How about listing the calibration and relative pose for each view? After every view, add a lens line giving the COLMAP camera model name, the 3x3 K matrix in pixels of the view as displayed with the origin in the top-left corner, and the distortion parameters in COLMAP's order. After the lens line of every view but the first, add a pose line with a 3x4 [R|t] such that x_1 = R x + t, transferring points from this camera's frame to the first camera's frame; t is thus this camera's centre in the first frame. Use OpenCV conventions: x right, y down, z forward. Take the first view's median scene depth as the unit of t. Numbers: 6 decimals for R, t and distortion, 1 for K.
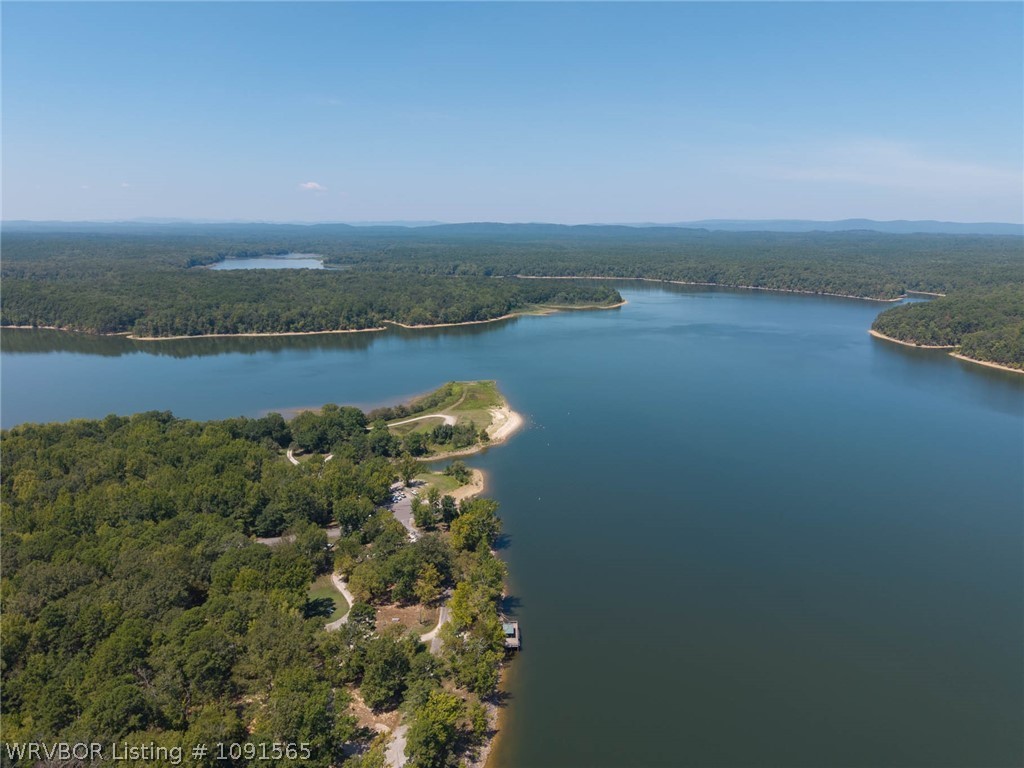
lens RADIAL K [[694.6, 0, 517.6], [0, 694.6, 383.7], [0, 0, 1]] dist [0.057245, -0.043510]
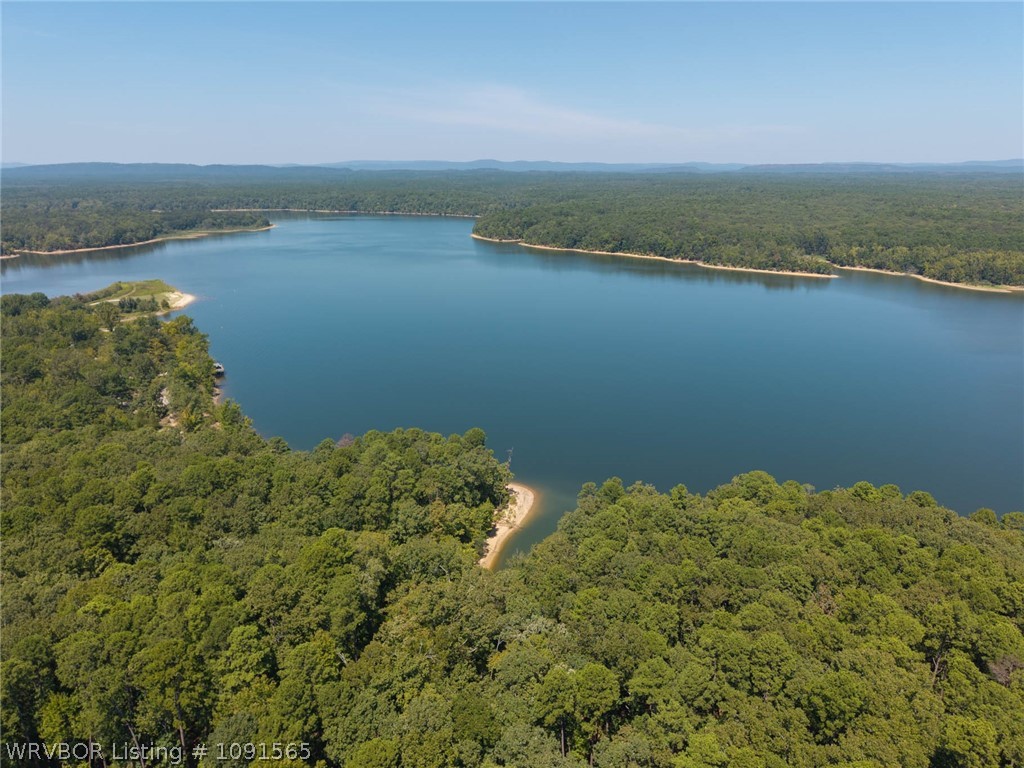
lens RADIAL K [[694.6, 0, 517.6], [0, 694.6, 383.7], [0, 0, 1]] dist [0.057245, -0.043510]
pose [[0.887114, -0.149812, 0.436562, -0.024060], [0.115705, 0.987838, 0.103872, 0.064629], [-0.446813, -0.041634, 0.893658, -0.177544]]
